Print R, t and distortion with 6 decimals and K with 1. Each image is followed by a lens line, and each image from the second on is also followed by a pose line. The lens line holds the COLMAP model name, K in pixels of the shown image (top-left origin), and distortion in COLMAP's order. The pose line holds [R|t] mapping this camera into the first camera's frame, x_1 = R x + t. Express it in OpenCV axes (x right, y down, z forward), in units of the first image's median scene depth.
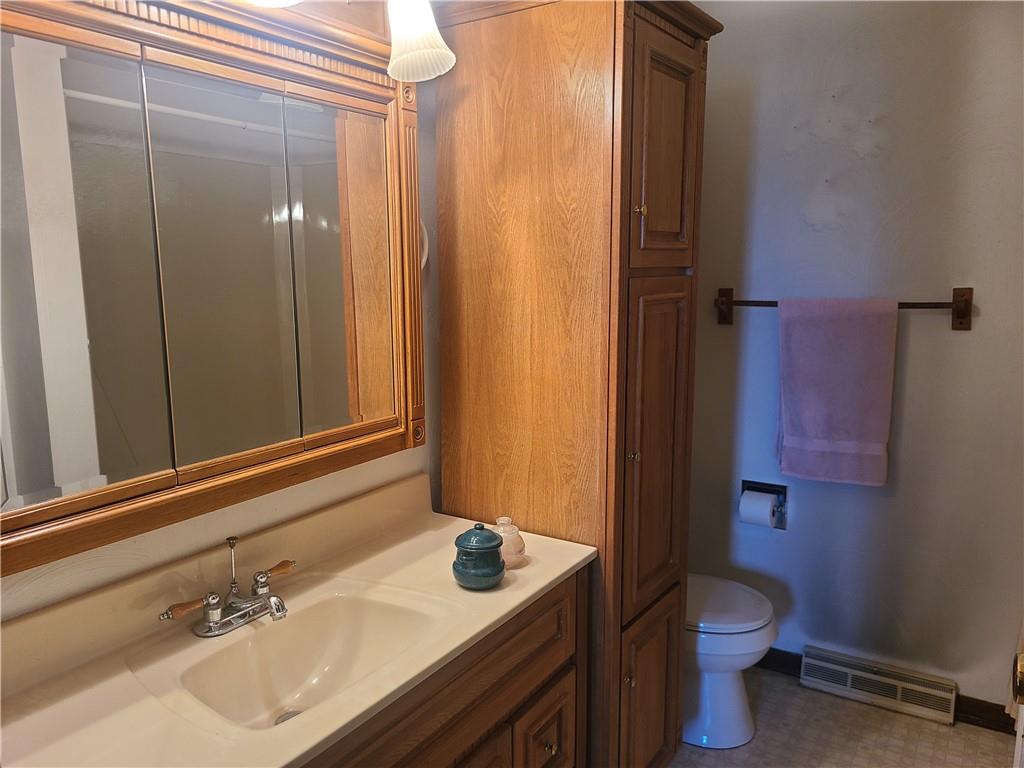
lens RADIAL K [[770.3, 0, 512.0], [0, 770.3, 384.0], [0, 0, 1]] dist [0.030778, -0.002474]
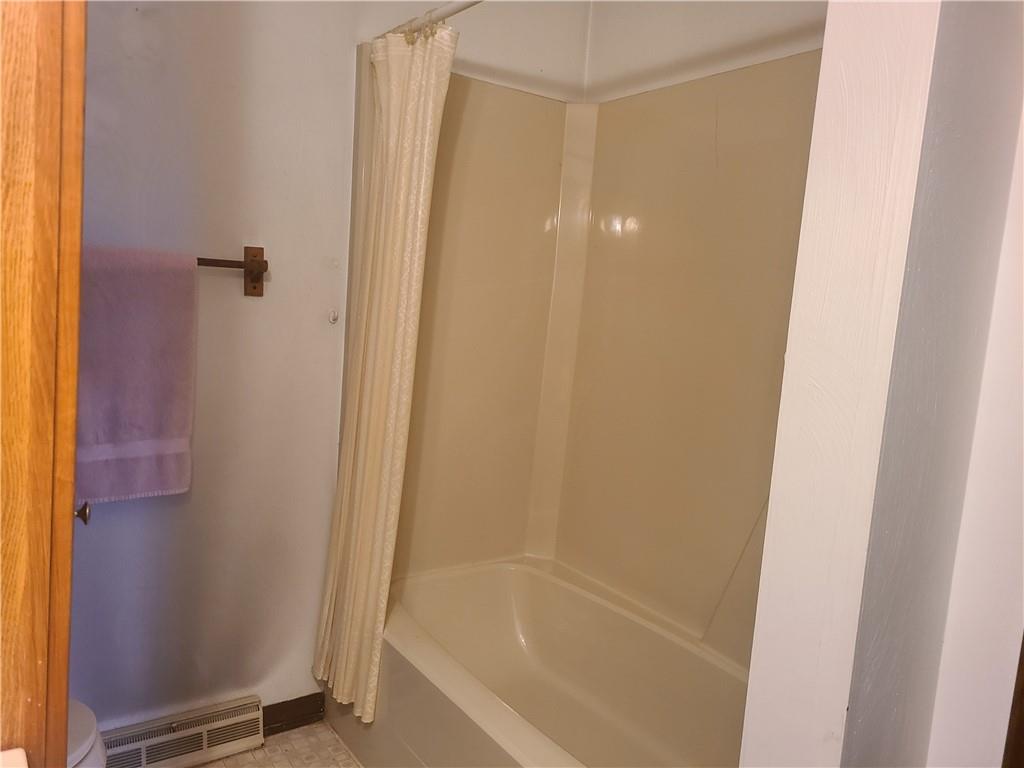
lens RADIAL K [[770.3, 0, 512.0], [0, 770.3, 384.0], [0, 0, 1]] dist [0.030778, -0.002474]
pose [[0.394595, -0.064541, 0.916585, -0.104422], [0.059689, 0.997224, 0.044523, 0.007585], [-0.916914, 0.037141, 0.397352, 0.378945]]
